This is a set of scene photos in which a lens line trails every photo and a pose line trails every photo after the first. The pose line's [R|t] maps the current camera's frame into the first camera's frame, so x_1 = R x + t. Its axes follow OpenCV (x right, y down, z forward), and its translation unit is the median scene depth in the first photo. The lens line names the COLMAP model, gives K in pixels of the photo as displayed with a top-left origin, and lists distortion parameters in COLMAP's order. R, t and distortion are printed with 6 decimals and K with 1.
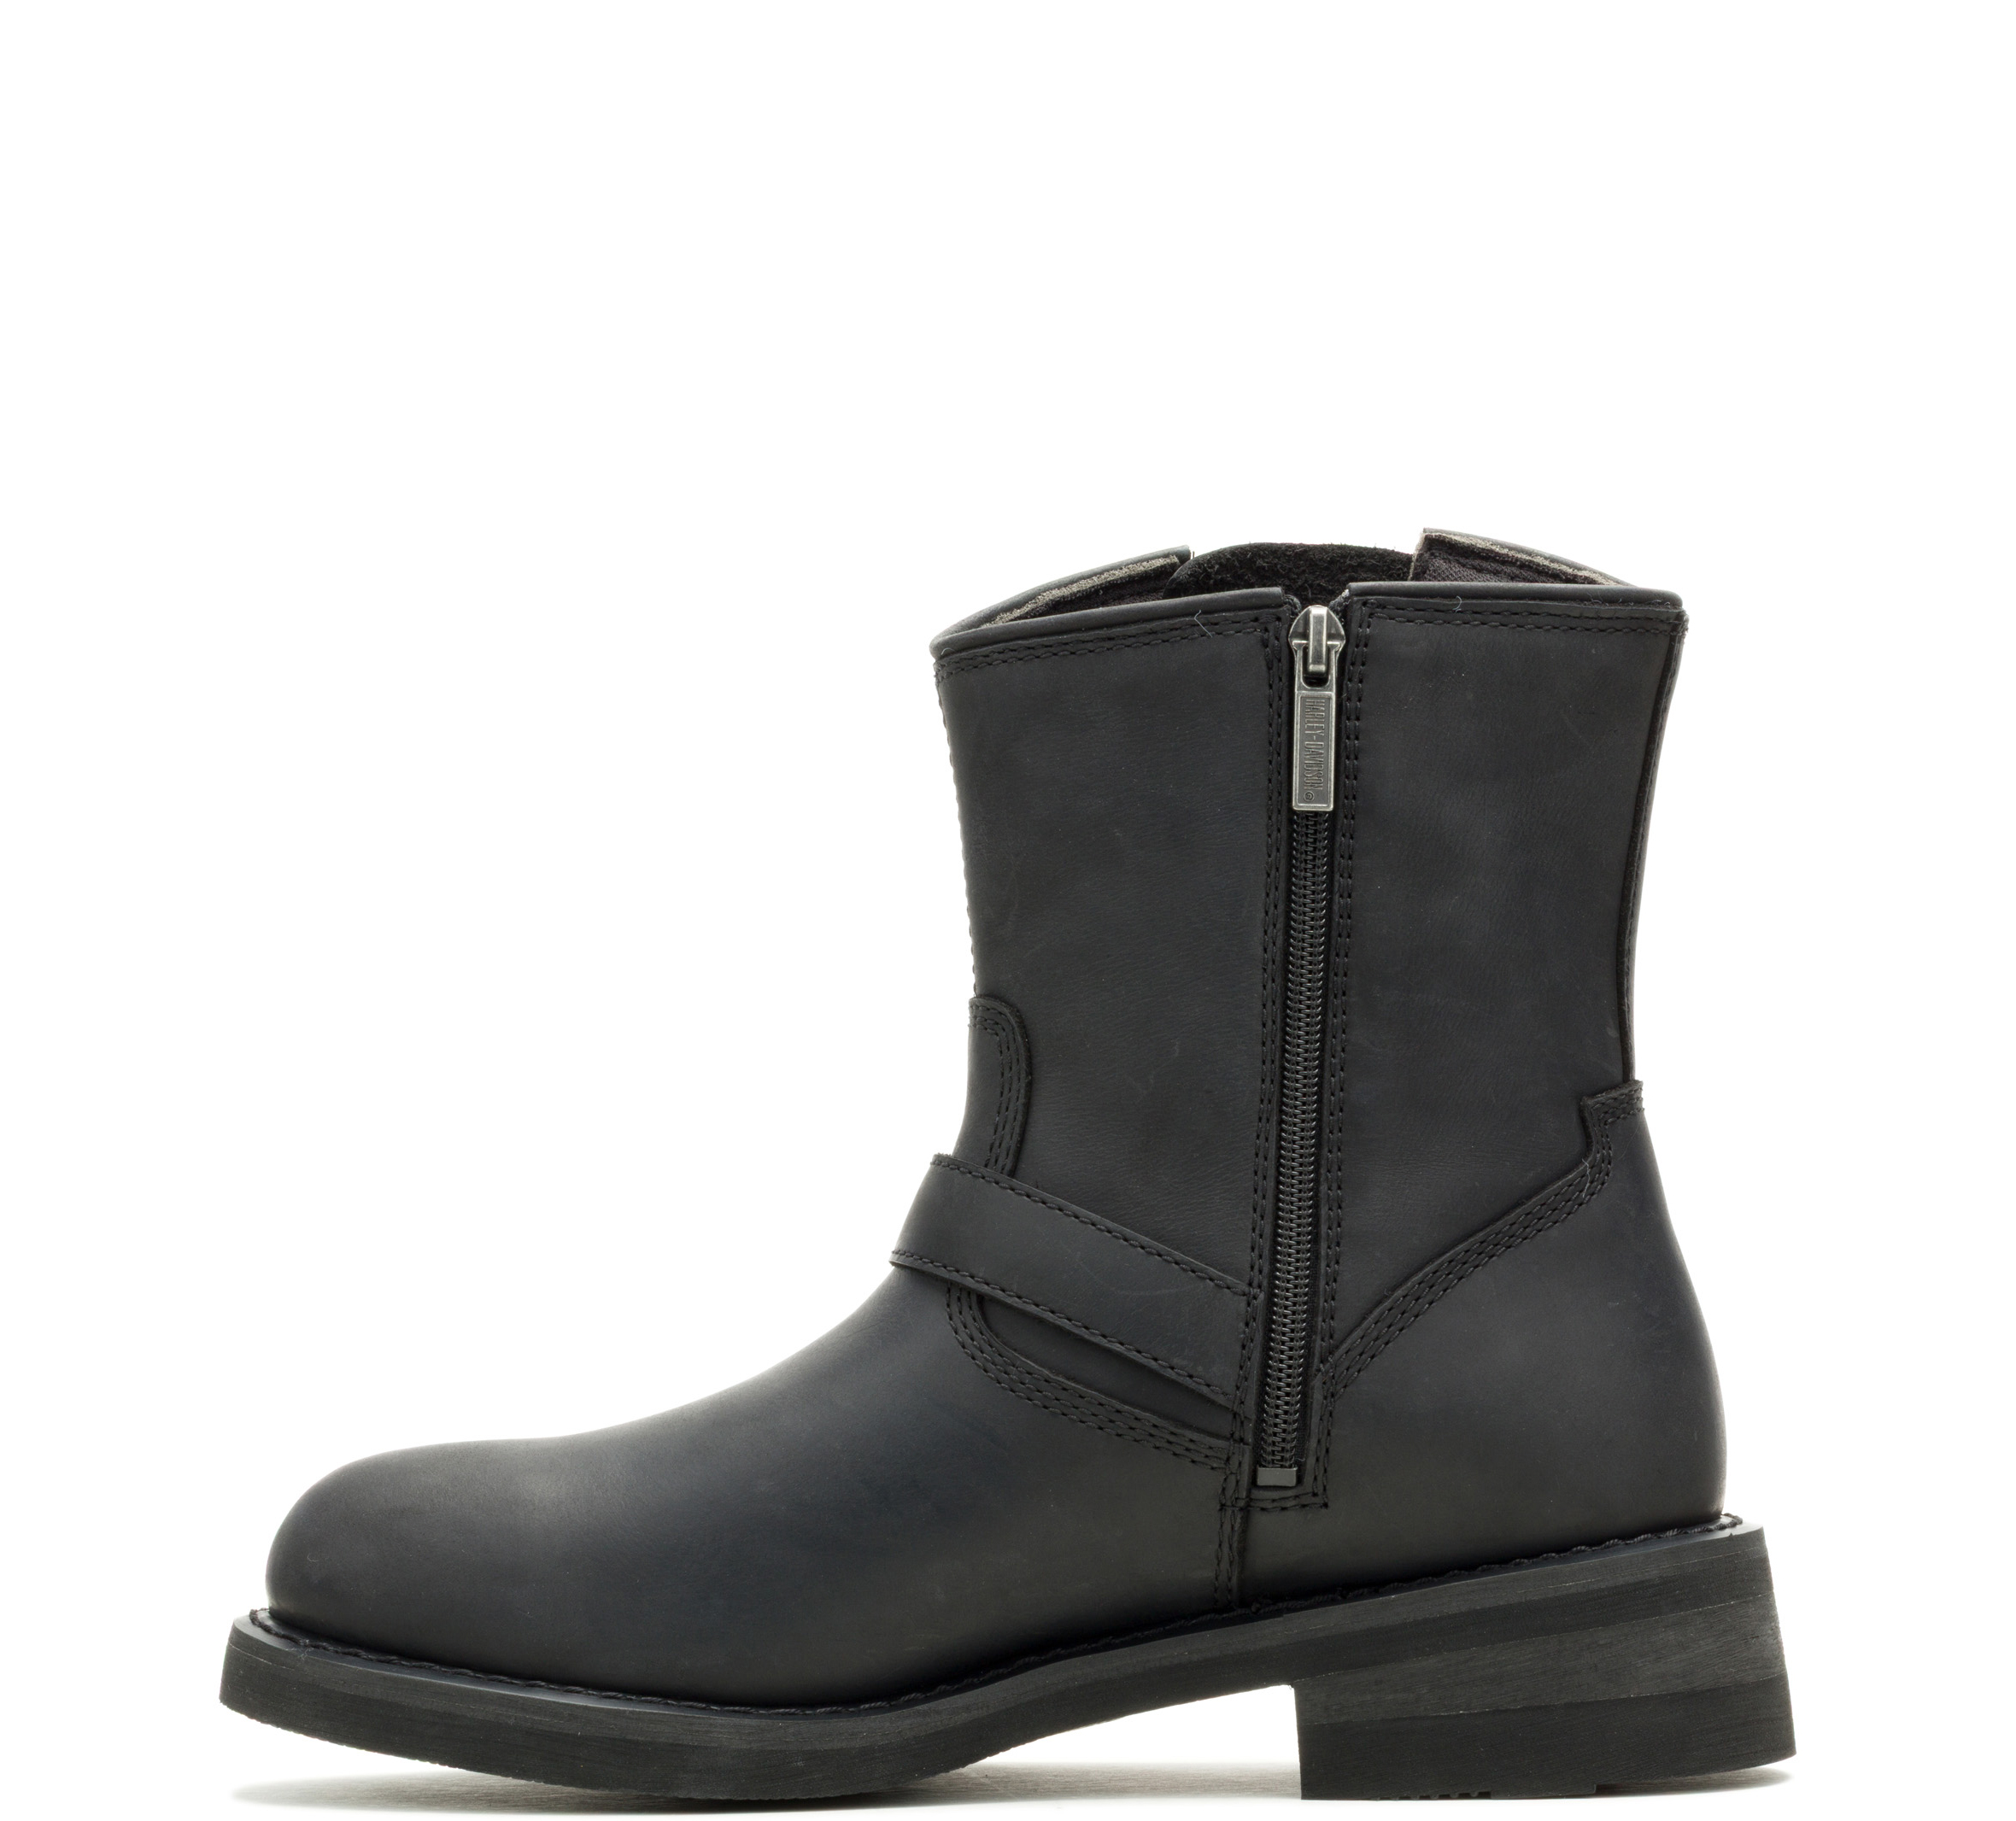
lens RADIAL K [[6385.5, 0, 1009.6], [0, 6385.5, 909.0], [0, 0, 1]] dist [-0.209184, 0.000000]
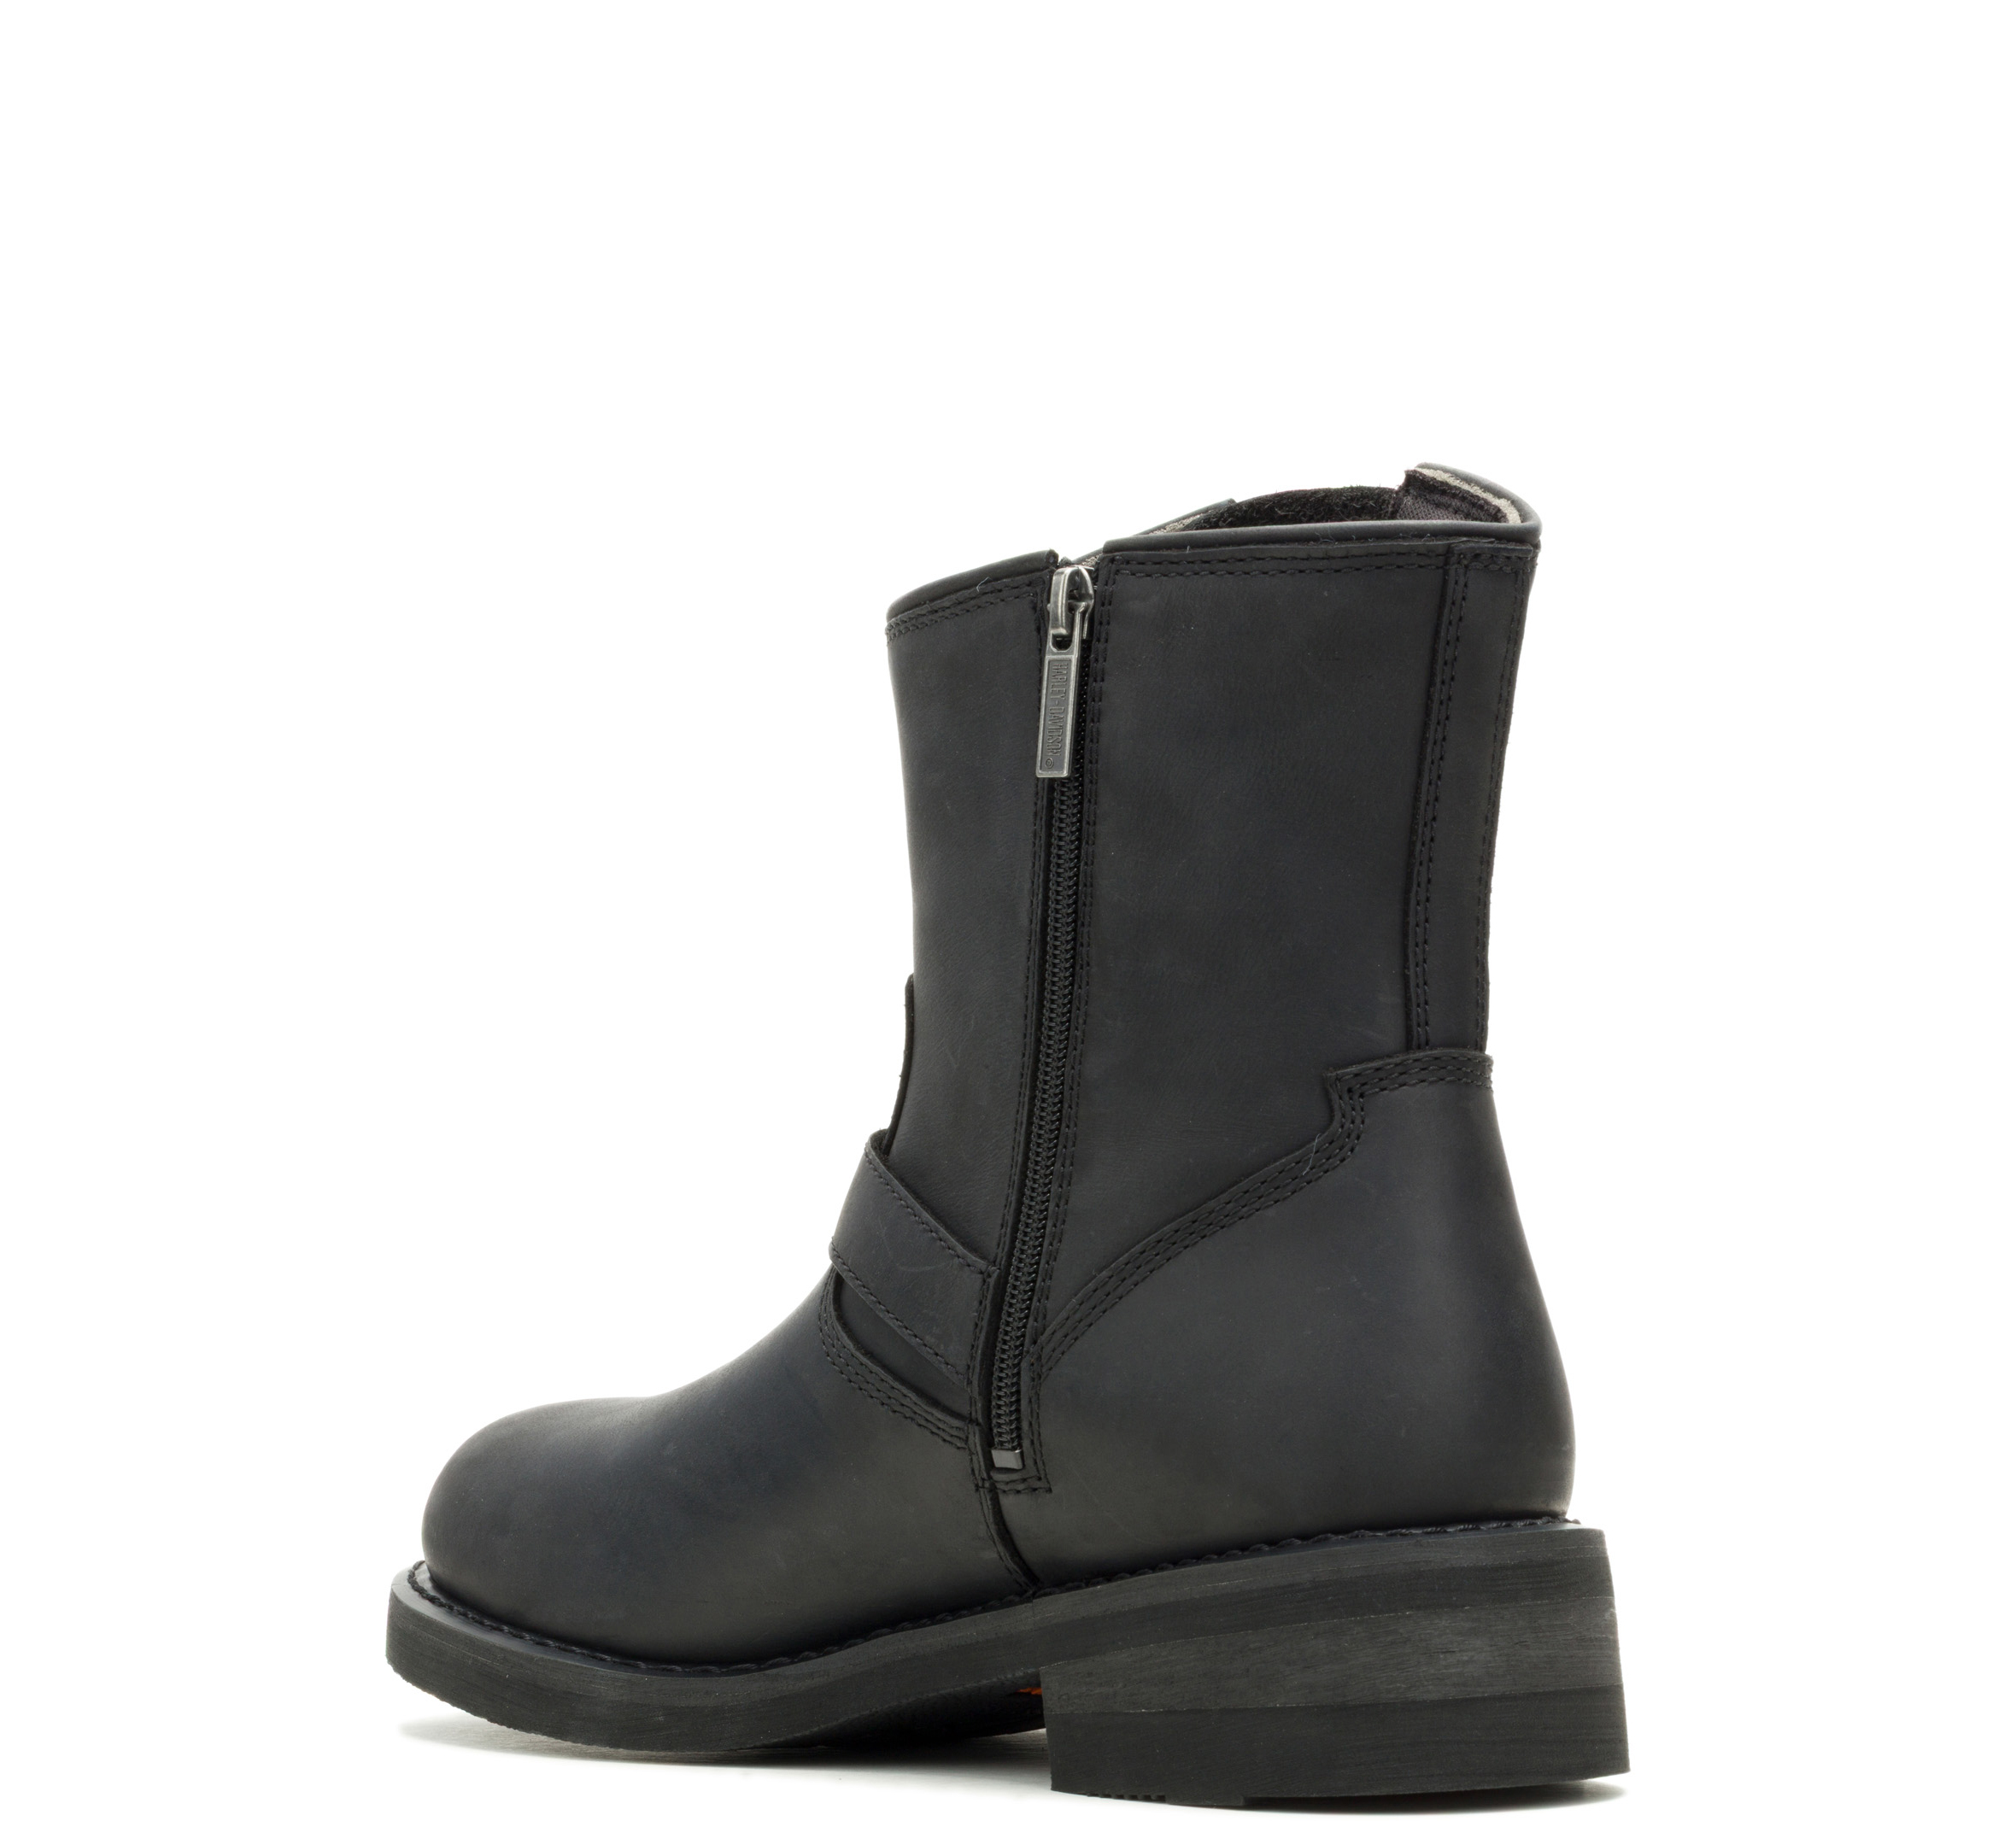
lens RADIAL K [[6385.5, 0, 1009.4], [0, 6385.5, 911.7], [0, 0, 1]] dist [-0.209184, 0.000000]
pose [[0.712340, -0.024498, -0.701407, 0.731221], [0.035939, 0.999353, 0.001596, 0.003306], [0.700914, -0.026345, 0.712759, 0.301284]]
